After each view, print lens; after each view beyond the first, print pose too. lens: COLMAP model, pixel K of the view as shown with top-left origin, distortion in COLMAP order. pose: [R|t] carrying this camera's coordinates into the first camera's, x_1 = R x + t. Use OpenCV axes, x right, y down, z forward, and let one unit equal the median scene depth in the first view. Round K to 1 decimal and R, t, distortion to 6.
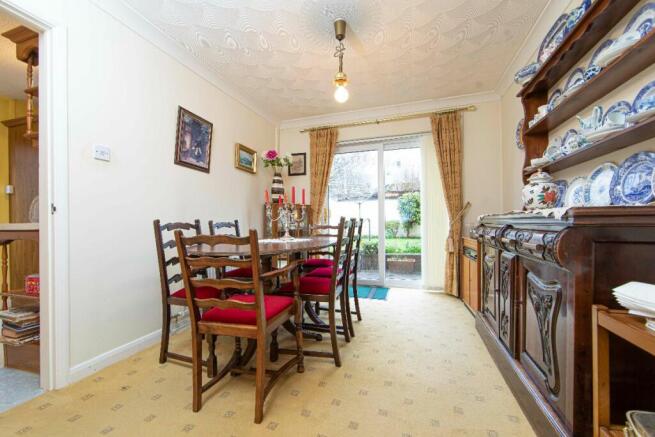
lens RADIAL K [[260.6, 0, 318.1], [0, 260.6, 223.4], [0, 0, 1]] dist [-0.001227, -0.000071]
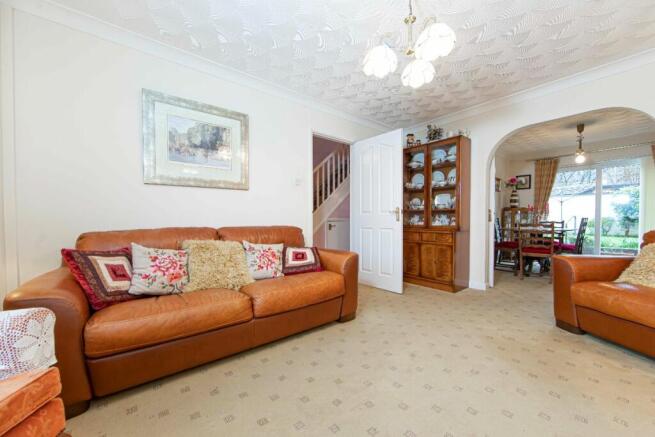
lens RADIAL K [[260.6, 0, 318.1], [0, 260.6, 223.4], [0, 0, 1]] dist [-0.001227, -0.000071]
pose [[0.857557, 0.017432, -0.514094, -0.335889], [-0.007963, 0.999756, 0.020616, -0.002127], [0.514328, -0.013586, 0.857486, -0.997280]]
